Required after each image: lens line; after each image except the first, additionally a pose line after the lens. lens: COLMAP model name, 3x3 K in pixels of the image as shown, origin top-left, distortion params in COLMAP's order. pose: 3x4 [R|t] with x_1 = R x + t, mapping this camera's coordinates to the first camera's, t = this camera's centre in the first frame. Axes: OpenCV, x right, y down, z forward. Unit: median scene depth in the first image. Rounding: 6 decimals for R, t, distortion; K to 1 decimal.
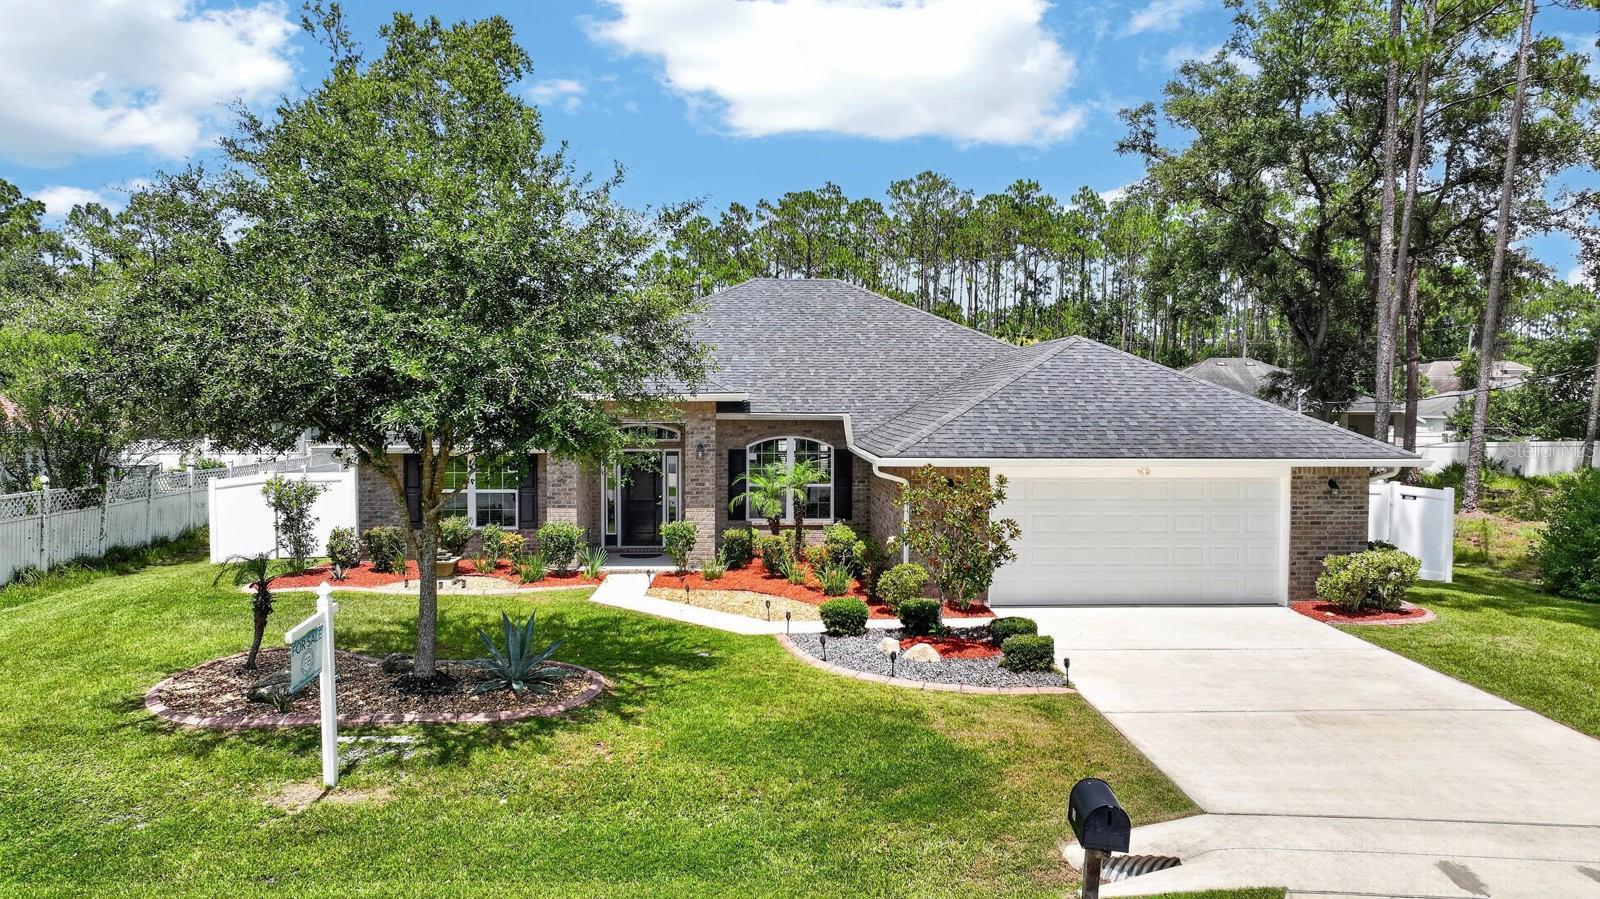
lens RADIAL K [[1123.2, 0, 809.9], [0, 1123.2, 437.0], [0, 0, 1]] dist [0.003229, 0.009147]
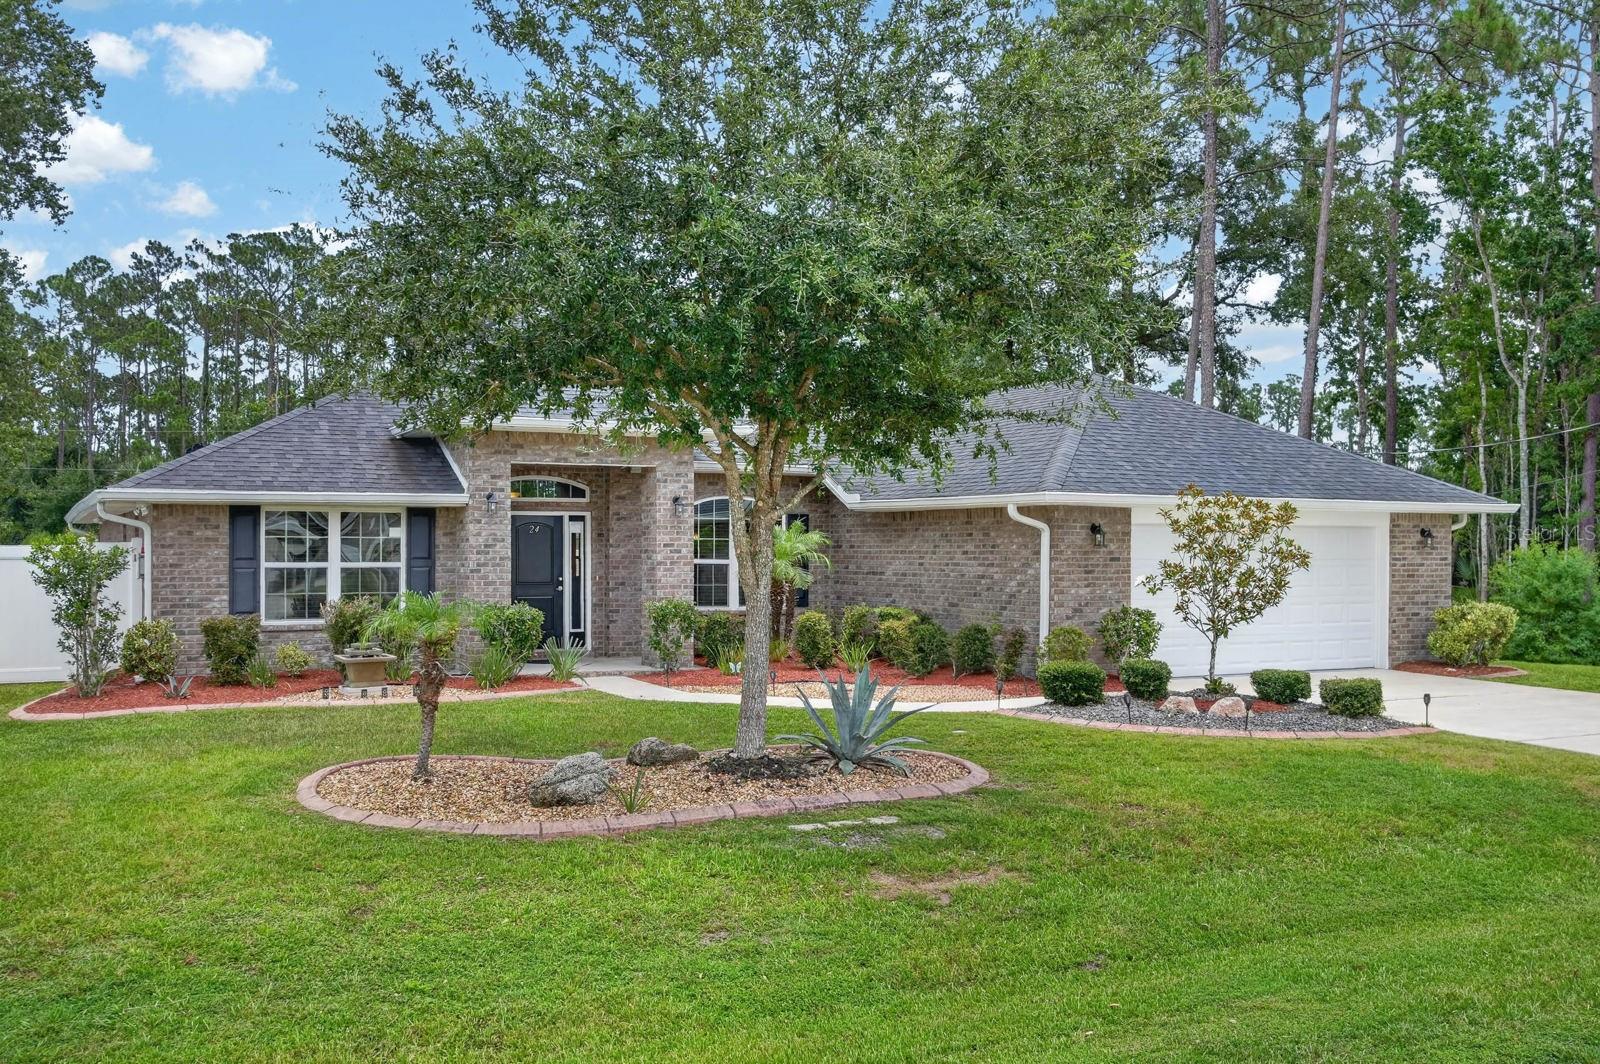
lens RADIAL K [[1453.8, 0, 800.4], [0, 1453.8, 546.5], [0, 0, 1]] dist [-0.009216, 0.009735]
pose [[0.908010, -0.000183, 0.418949, -0.501774], [0.013603, 0.999485, -0.029048, 0.080701], [-0.418728, 0.032075, 0.907545, 0.133720]]
